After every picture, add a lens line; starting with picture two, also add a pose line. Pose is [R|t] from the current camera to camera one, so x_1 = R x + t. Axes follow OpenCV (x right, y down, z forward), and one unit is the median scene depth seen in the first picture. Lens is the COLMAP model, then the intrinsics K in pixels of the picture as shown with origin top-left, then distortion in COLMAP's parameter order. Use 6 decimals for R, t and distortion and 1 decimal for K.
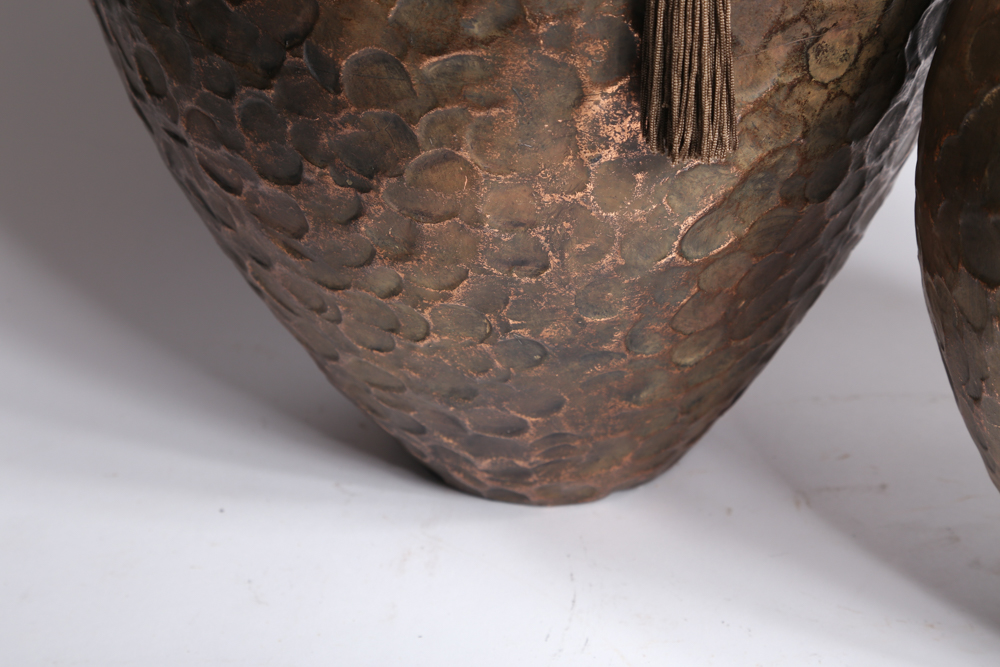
lens RADIAL K [[2623.2, 0, 500.0], [0, 2623.2, 333.5], [0, 0, 1]] dist [0.434300, 0.064176]
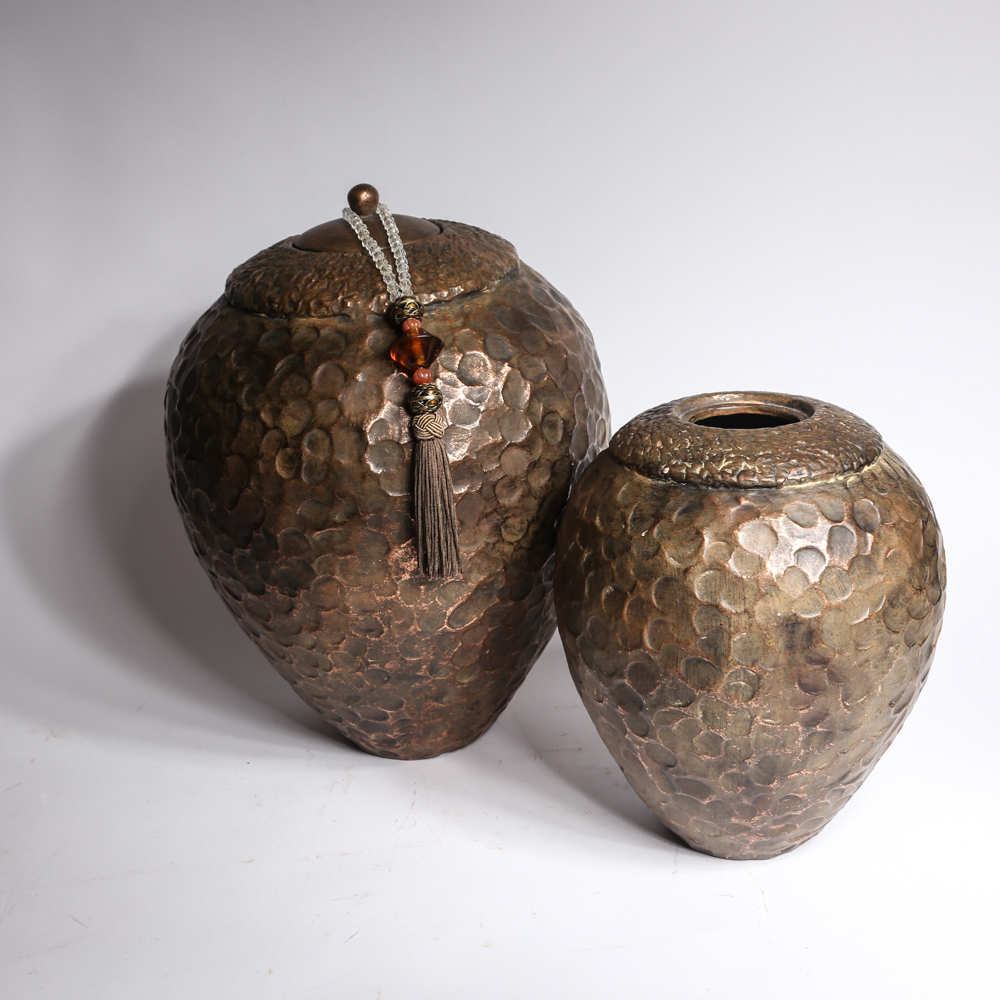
lens RADIAL K [[1553.6, 0, 406.4], [0, 1553.6, 501.9], [0, 0, 1]] dist [0.017979, -0.049996]
pose [[0.996578, -0.017428, -0.080796, 0.136546], [0.006350, 0.990773, -0.135384, 0.038233], [0.082410, 0.134408, 0.987493, -0.214931]]
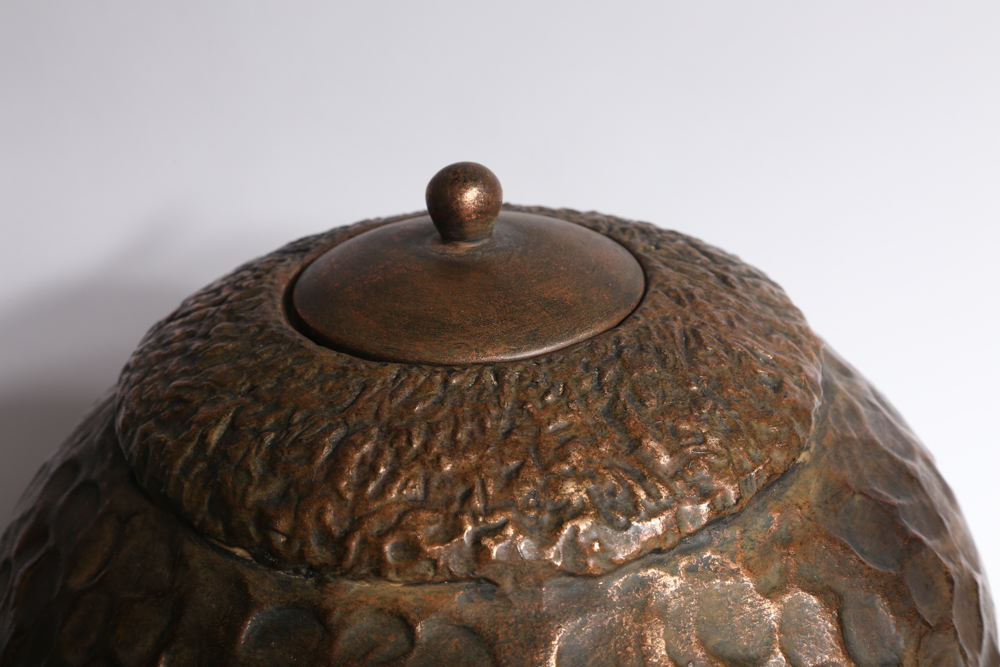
lens RADIAL K [[1667.5, 0, 500.0], [0, 1667.5, 333.5], [0, 0, 1]] dist [0.000263, -0.004317]
pose [[0.996383, -0.041617, 0.074081, -0.024722], [0.049377, 0.993117, -0.106206, -0.271996], [-0.069151, 0.109480, 0.991581, 0.445631]]
